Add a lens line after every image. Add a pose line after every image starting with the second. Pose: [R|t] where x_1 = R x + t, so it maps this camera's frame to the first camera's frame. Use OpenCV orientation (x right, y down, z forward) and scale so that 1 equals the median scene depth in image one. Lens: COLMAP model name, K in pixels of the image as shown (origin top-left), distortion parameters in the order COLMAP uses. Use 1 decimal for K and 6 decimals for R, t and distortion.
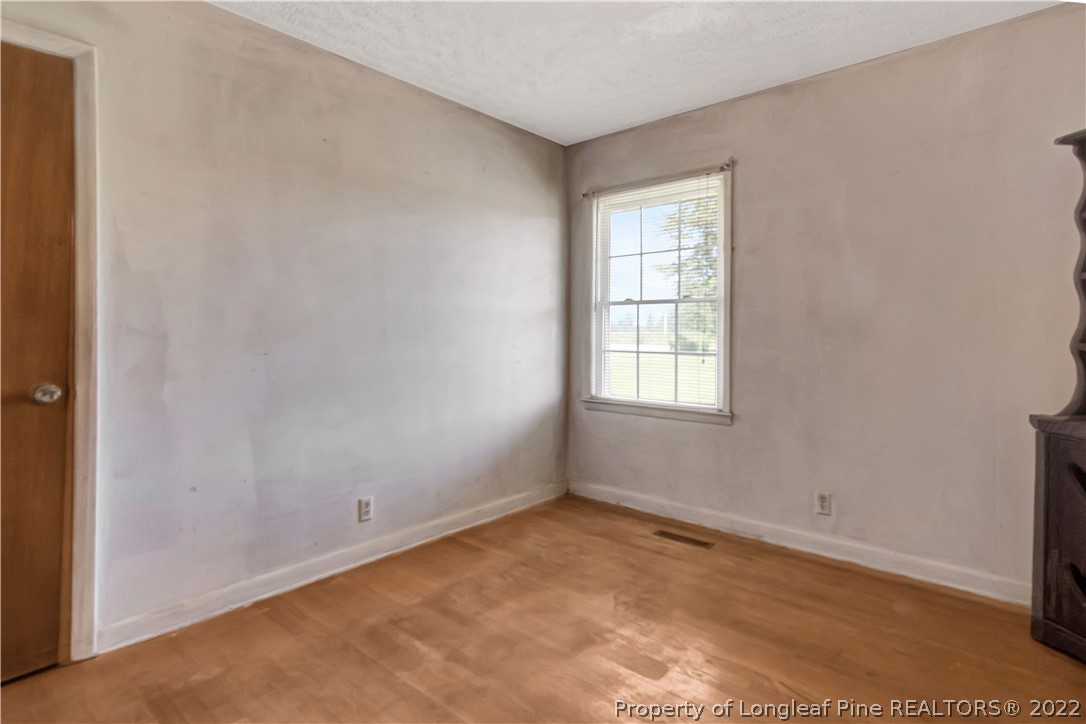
lens RADIAL K [[552.2, 0, 544.6], [0, 552.2, 338.5], [0, 0, 1]] dist [0.020999, -0.000459]
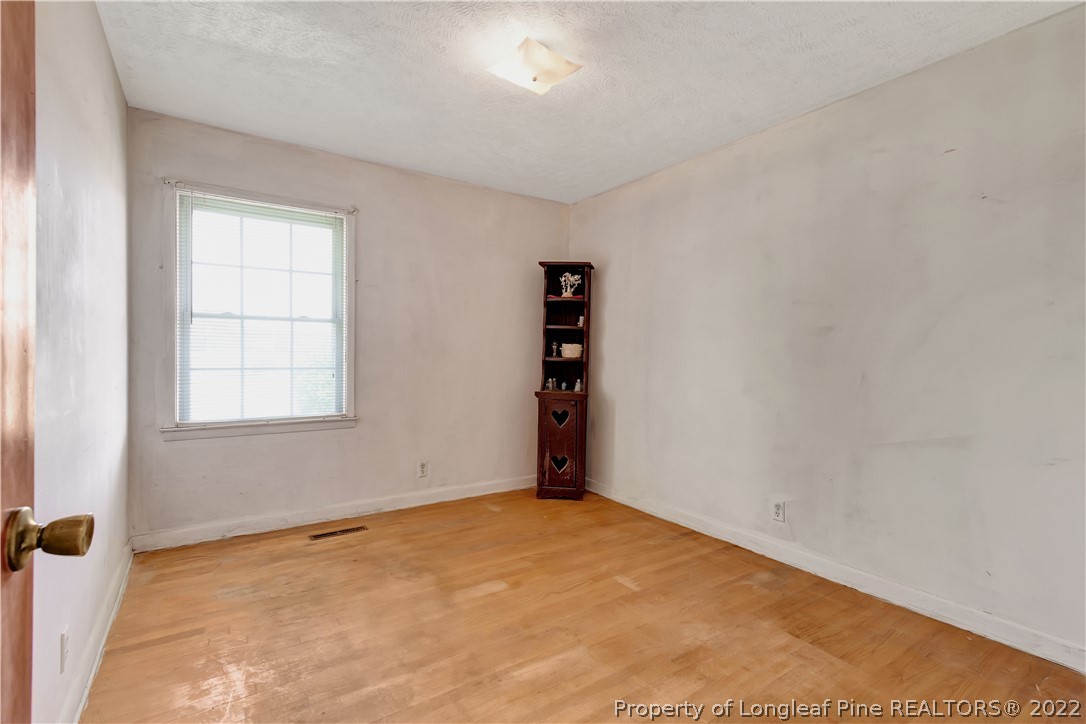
lens RADIAL K [[496.7, 0, 544.4], [0, 496.7, 347.9], [0, 0, 1]] dist [-0.000704, -0.000439]
pose [[0.262457, 0.013064, 0.964855, -0.633818], [0.000333, 0.999907, -0.013629, -0.000884], [-0.964944, 0.003898, 0.262428, 0.337423]]
